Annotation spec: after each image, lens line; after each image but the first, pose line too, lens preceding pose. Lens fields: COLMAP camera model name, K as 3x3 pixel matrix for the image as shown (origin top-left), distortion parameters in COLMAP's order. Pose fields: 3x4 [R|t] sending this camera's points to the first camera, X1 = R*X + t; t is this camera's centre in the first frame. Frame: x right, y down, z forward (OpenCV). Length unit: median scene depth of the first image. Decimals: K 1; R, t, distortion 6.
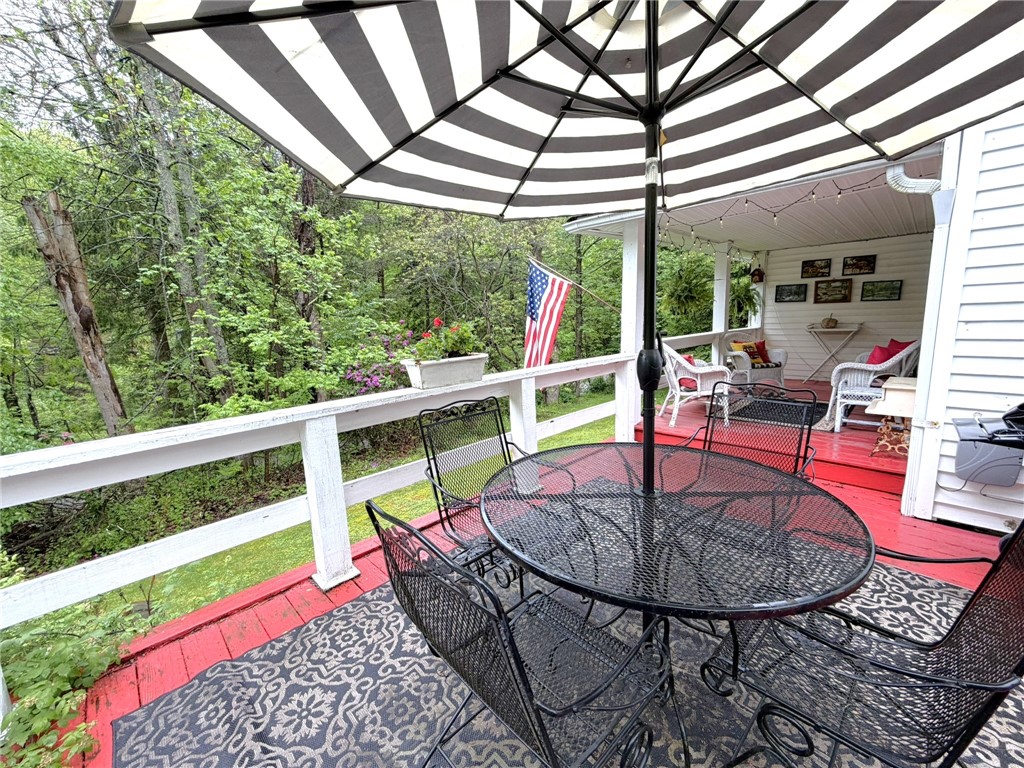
lens RADIAL K [[410.9, 0, 509.4], [0, 410.9, 385.3], [0, 0, 1]] dist [0.000841, 0.000252]
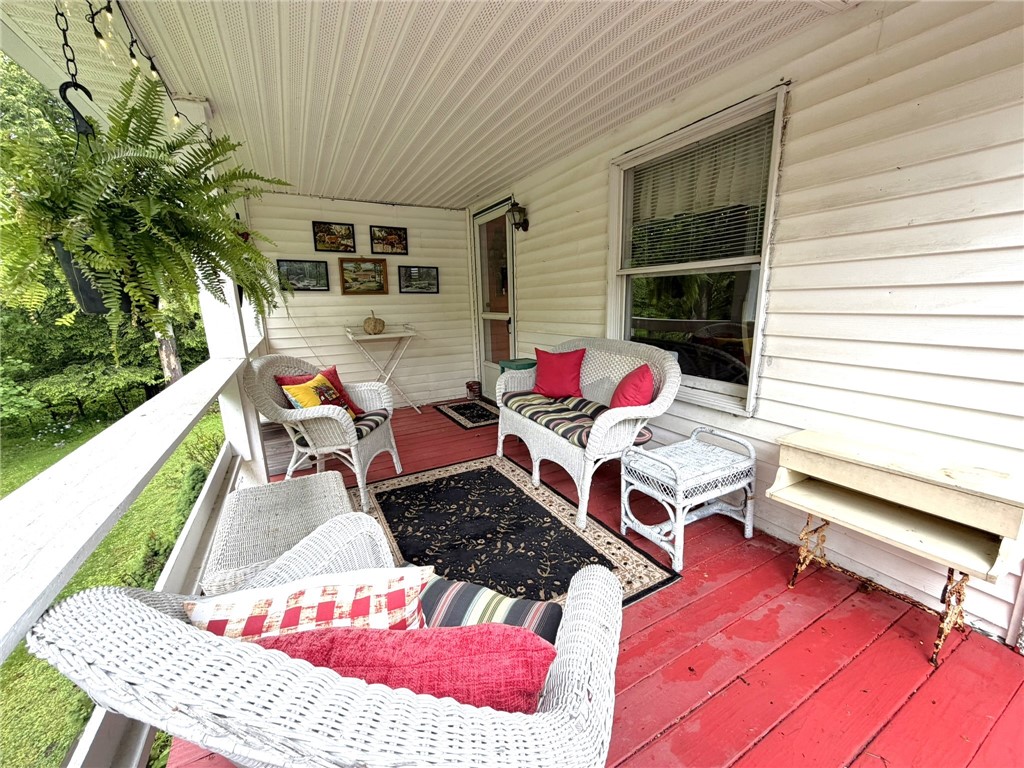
lens RADIAL K [[410.9, 0, 512.7], [0, 410.9, 386.8], [0, 0, 1]] dist [0.000841, 0.000252]
pose [[0.279990, -0.174659, 0.943981, 0.209341], [0.166572, 0.977234, 0.131406, -0.105566], [-0.945441, 0.120448, 0.302709, 0.609928]]
